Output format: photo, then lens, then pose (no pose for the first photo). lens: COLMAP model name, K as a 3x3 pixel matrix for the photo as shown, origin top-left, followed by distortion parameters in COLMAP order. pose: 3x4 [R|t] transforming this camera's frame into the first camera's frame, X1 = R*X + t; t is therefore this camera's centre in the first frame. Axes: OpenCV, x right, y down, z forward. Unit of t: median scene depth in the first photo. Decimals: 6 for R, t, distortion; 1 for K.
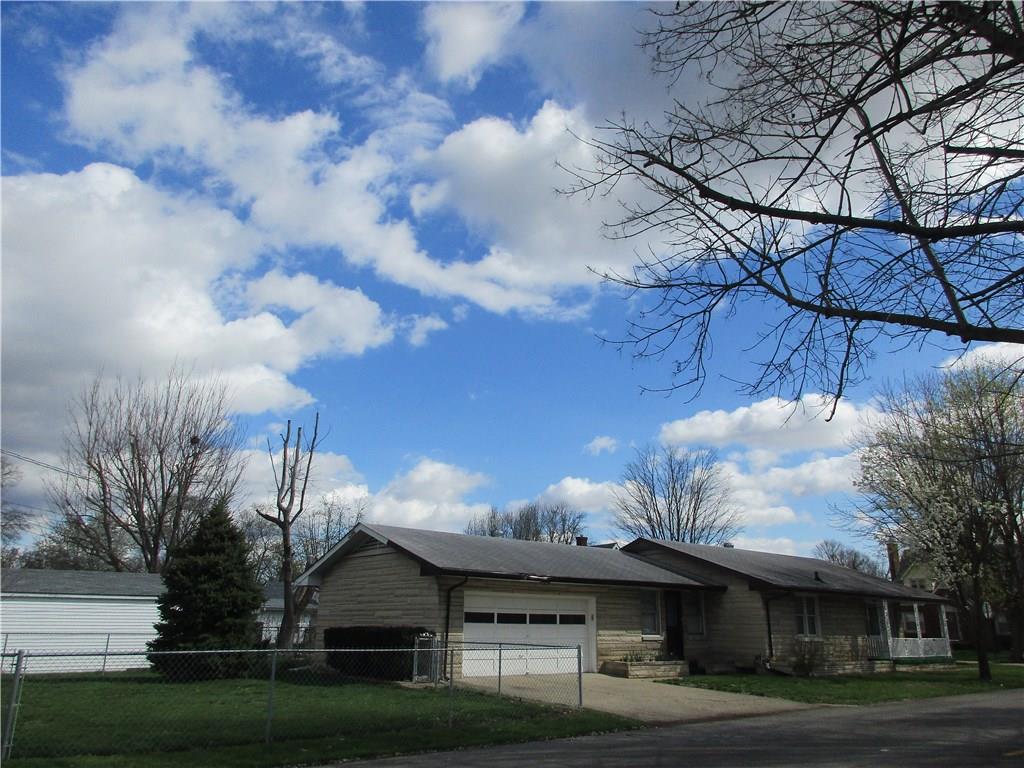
lens RADIAL K [[765.4, 0, 512.0], [0, 765.4, 384.0], [0, 0, 1]] dist [-0.002425, -0.003416]
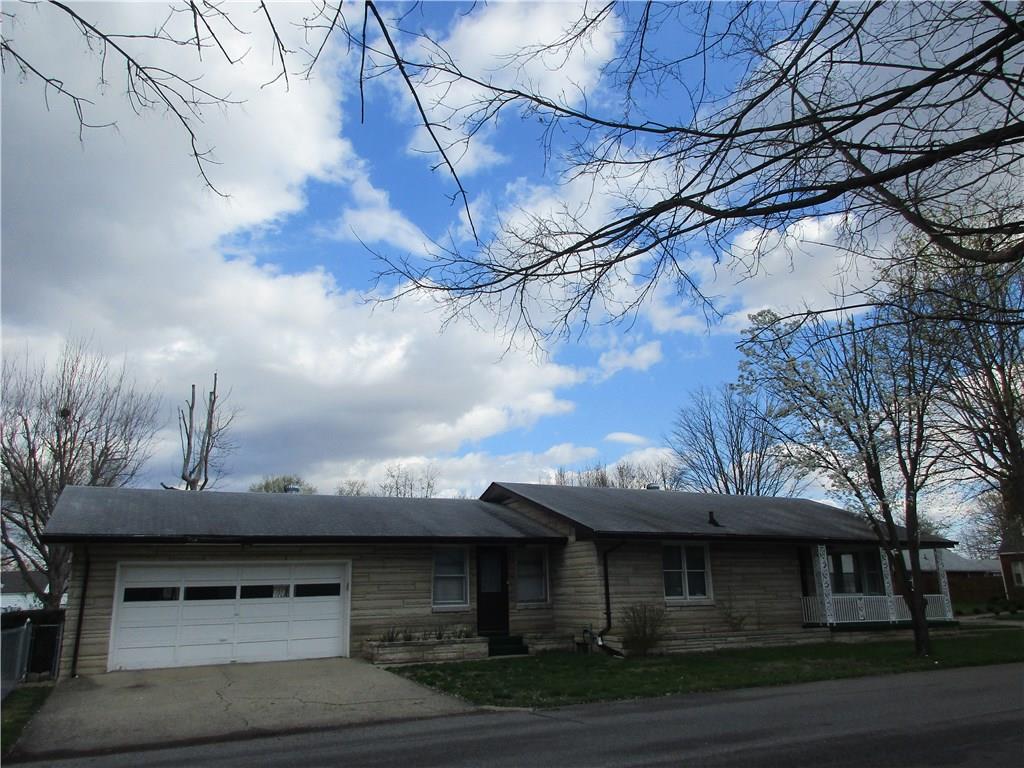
lens RADIAL K [[749.9, 0, 512.0], [0, 749.9, 384.0], [0, 0, 1]] dist [0.007214, 0.001608]
pose [[0.978800, -0.089197, -0.184378, 0.399367], [0.096160, 0.994939, 0.029160, 0.089833], [0.180844, -0.046272, 0.982423, 0.276425]]
